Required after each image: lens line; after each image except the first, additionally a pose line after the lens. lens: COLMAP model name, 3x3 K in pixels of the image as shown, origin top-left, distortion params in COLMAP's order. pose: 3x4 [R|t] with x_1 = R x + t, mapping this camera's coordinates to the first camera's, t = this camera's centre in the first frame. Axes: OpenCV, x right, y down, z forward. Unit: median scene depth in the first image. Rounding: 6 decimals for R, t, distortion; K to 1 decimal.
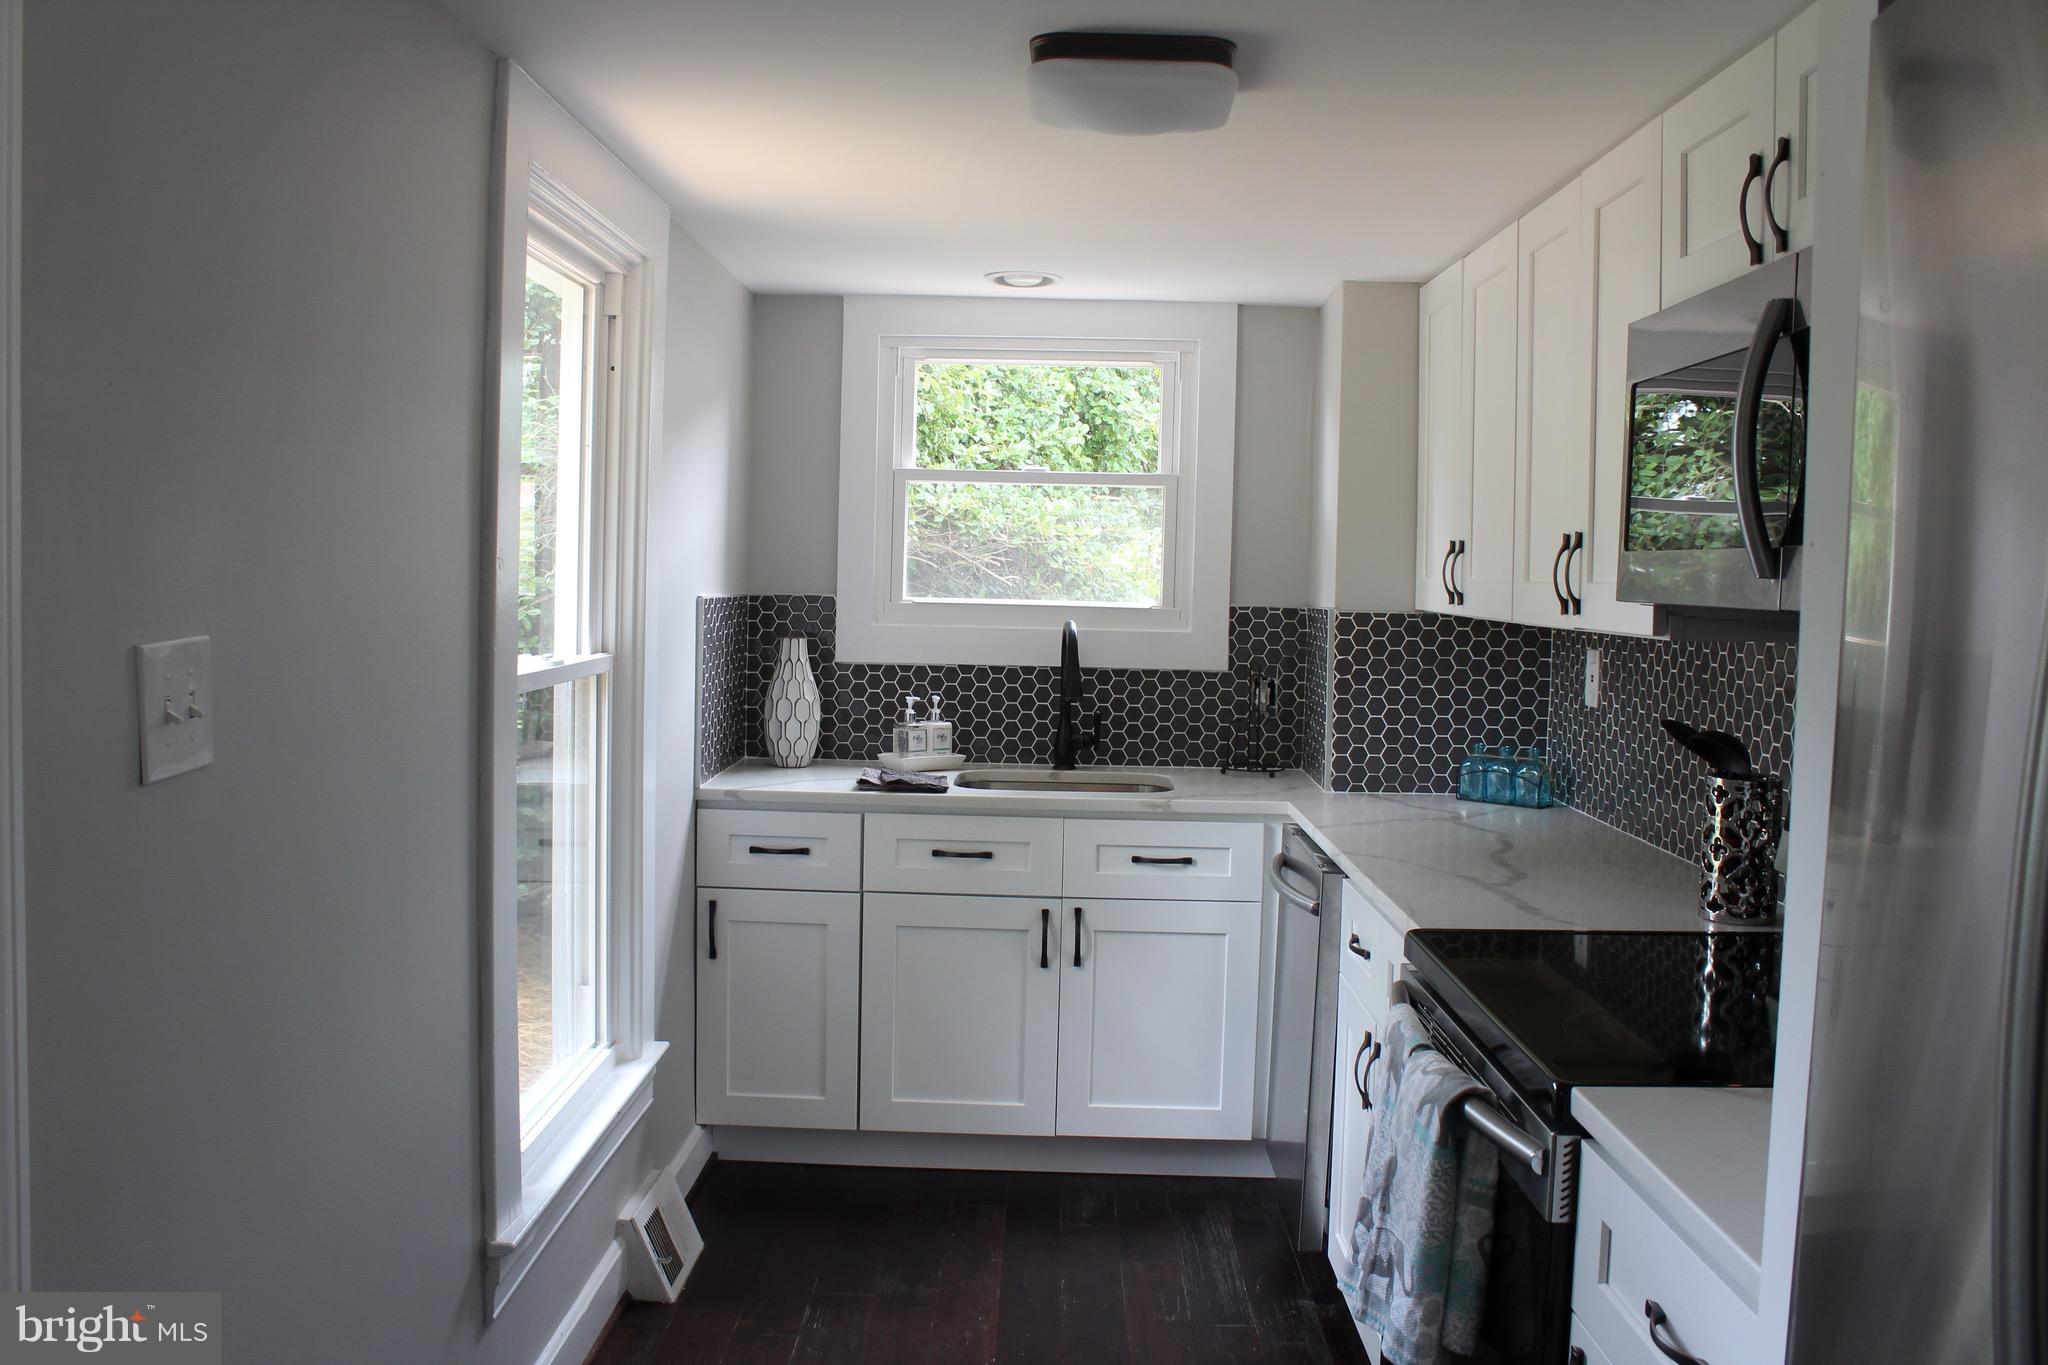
lens RADIAL K [[1738.9, 0, 1005.2], [0, 1738.9, 677.7], [0, 0, 1]] dist [-0.163485, 0.148722]
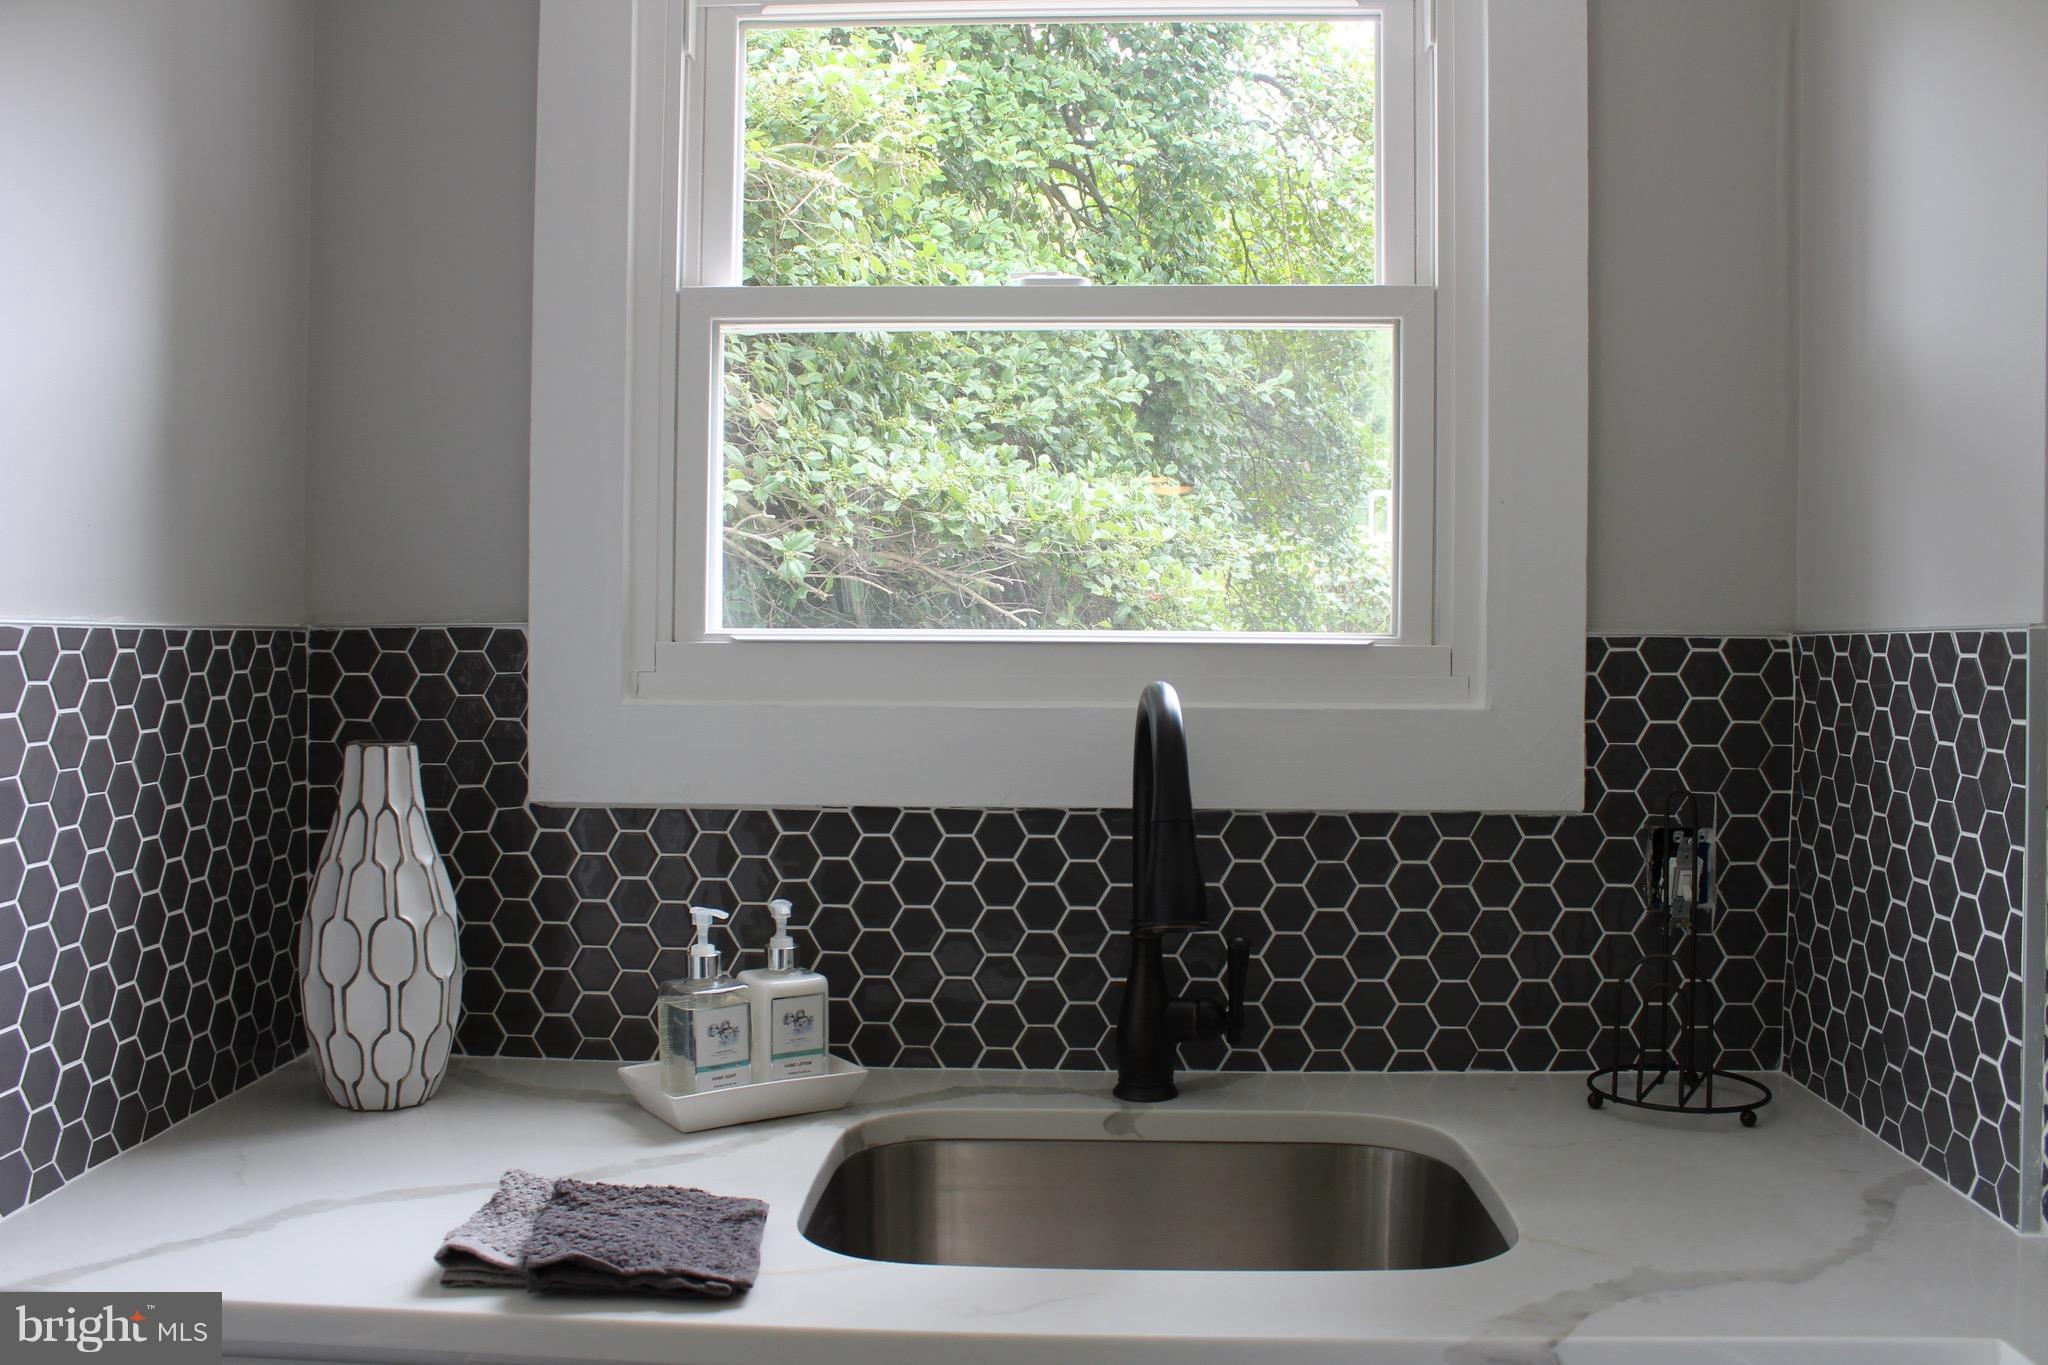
lens RADIAL K [[1738.9, 0, 1005.2], [0, 1738.9, 677.7], [0, 0, 1]] dist [-0.163485, 0.148722]
pose [[0.999630, -0.016251, -0.021833, 0.014334], [0.015405, 0.999145, -0.038363, -0.020968], [0.022438, 0.038013, 0.999025, 0.650658]]
